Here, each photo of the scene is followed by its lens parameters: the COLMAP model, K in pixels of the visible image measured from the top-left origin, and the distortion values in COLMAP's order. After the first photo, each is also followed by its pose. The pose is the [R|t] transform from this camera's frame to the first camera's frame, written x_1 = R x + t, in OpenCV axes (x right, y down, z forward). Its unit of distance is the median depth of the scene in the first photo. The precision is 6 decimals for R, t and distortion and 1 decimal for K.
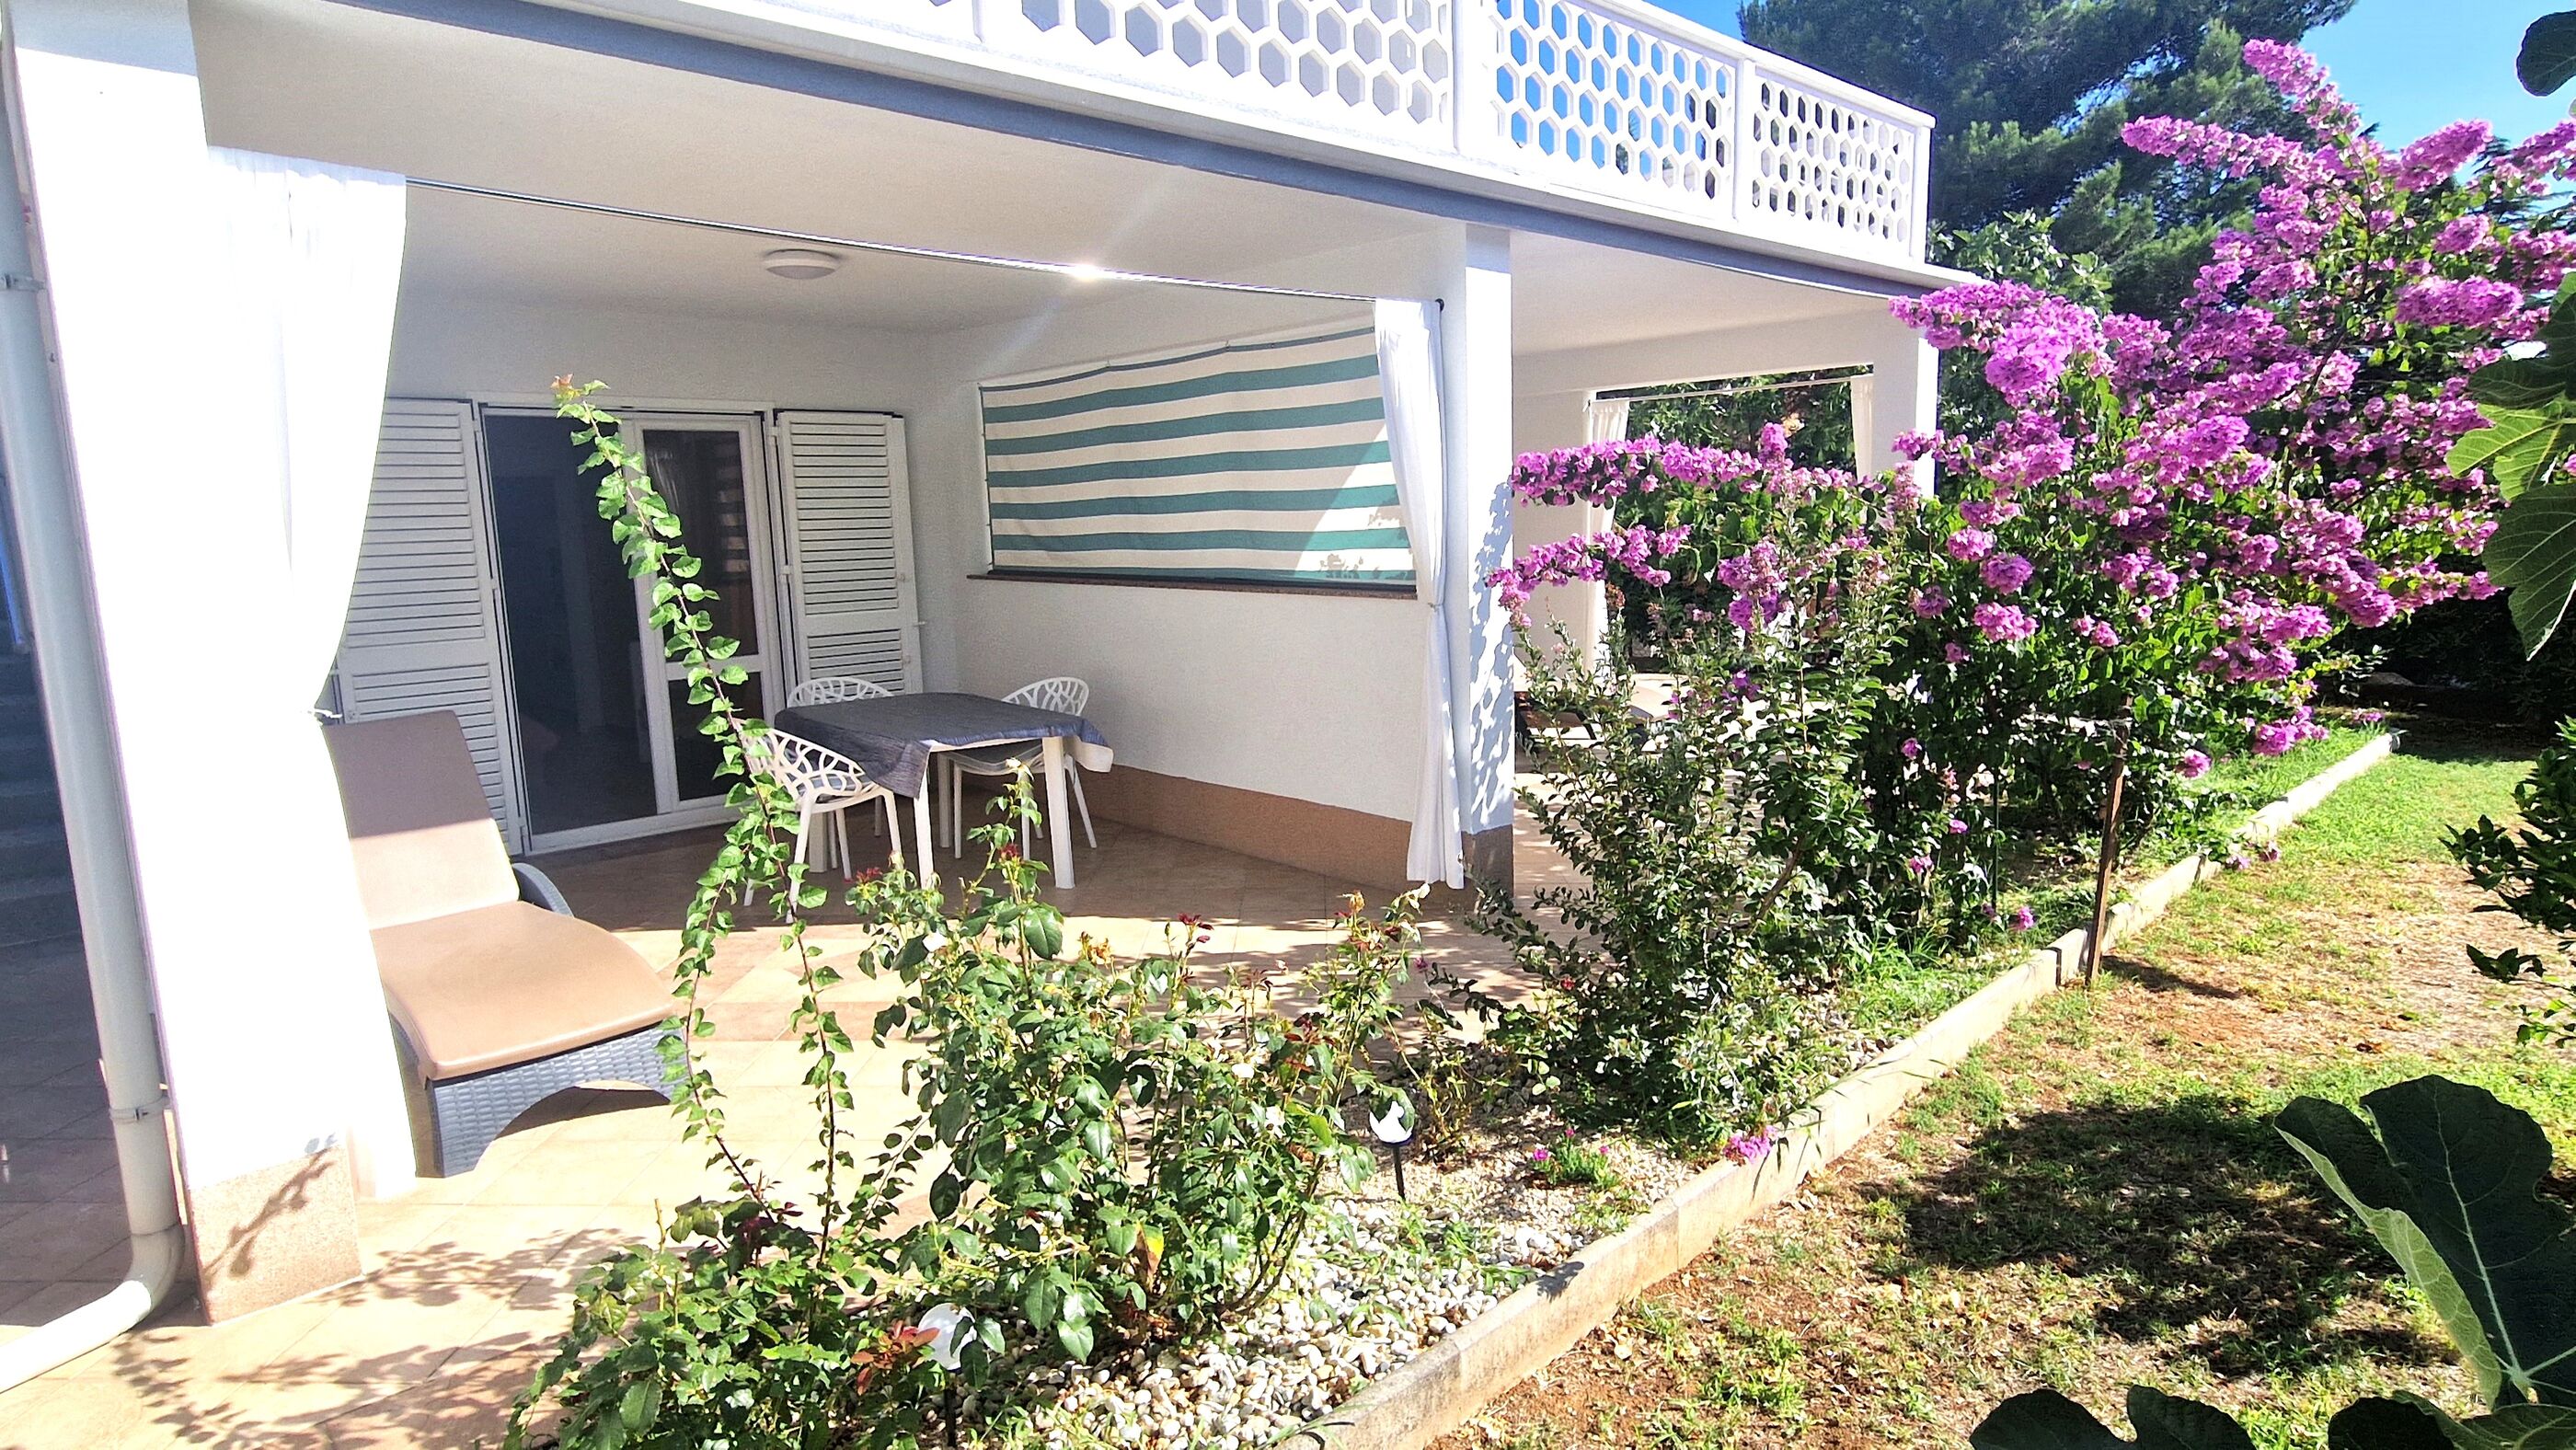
lens RADIAL K [[1414.2, 0, 1288.0], [0, 1414.2, 725.0], [0, 0, 1]] dist [0.003115, 0.000216]
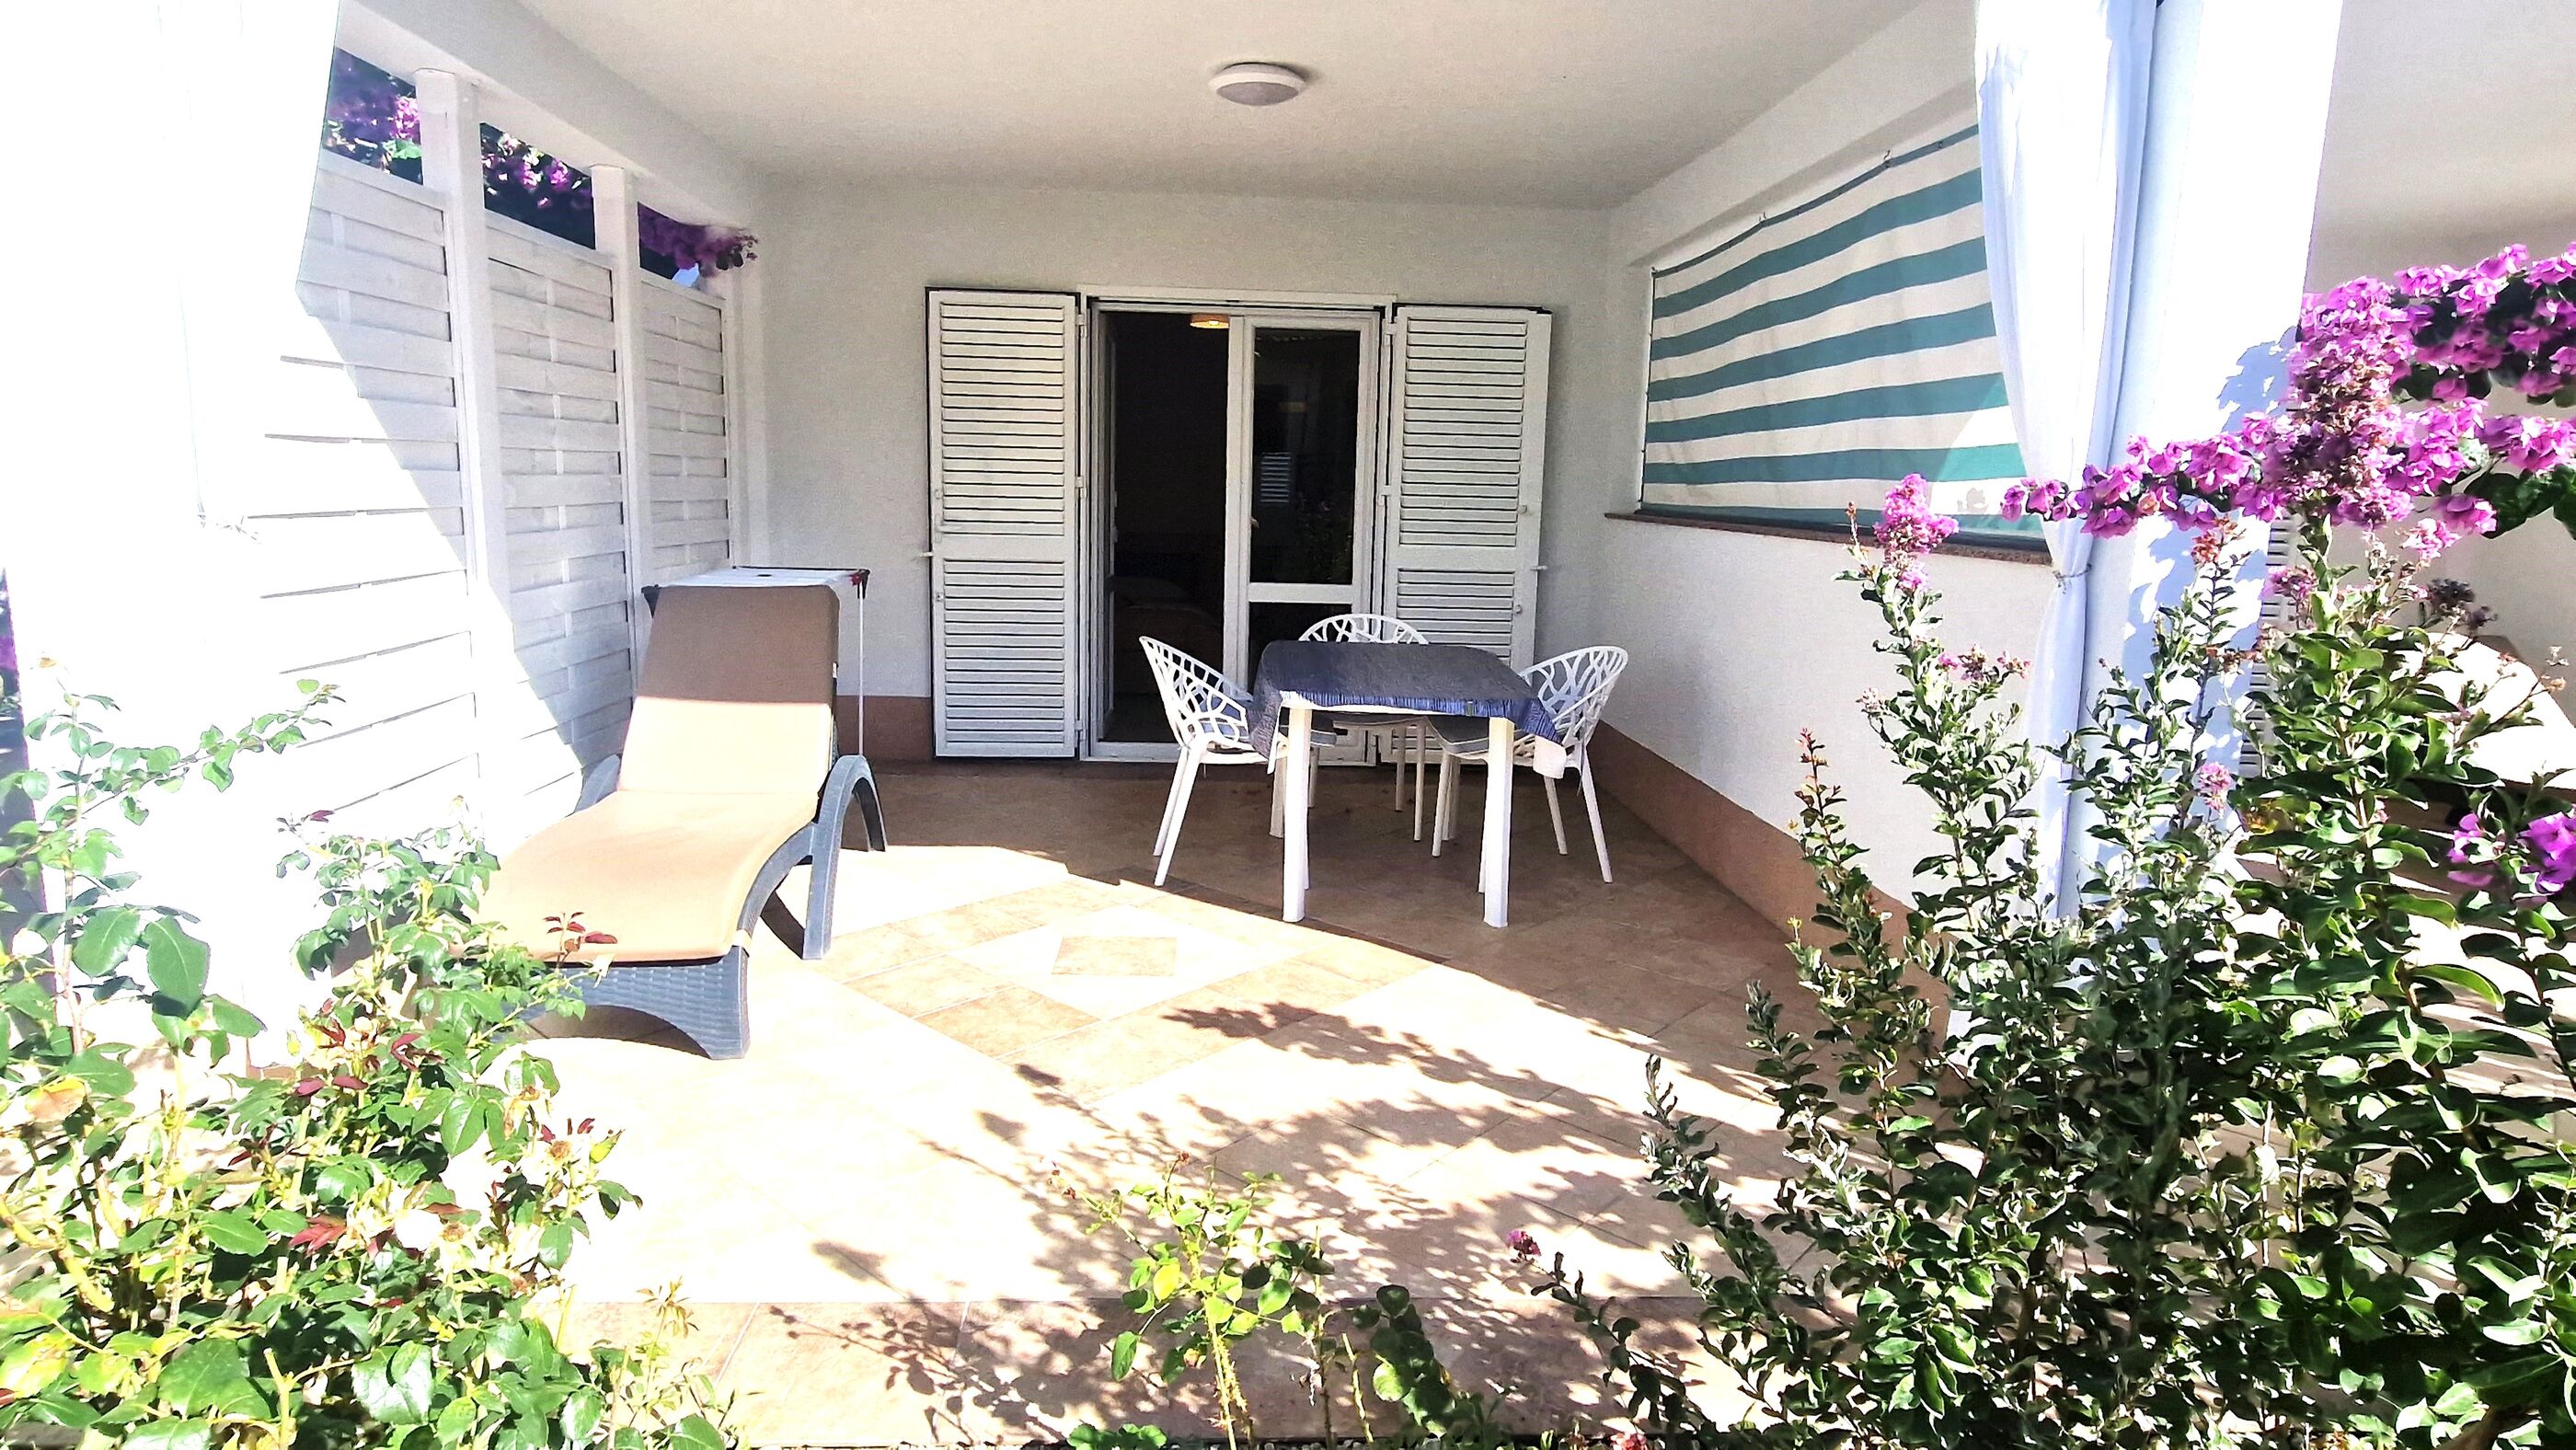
lens RADIAL K [[1414.2, 0, 1288.0], [0, 1414.2, 725.0], [0, 0, 1]] dist [0.003115, 0.000216]
pose [[0.753948, 0.152633, -0.638957, 0.191687], [-0.143331, 0.987421, 0.066748, -0.018166], [0.641108, 0.041257, 0.766341, 0.326932]]
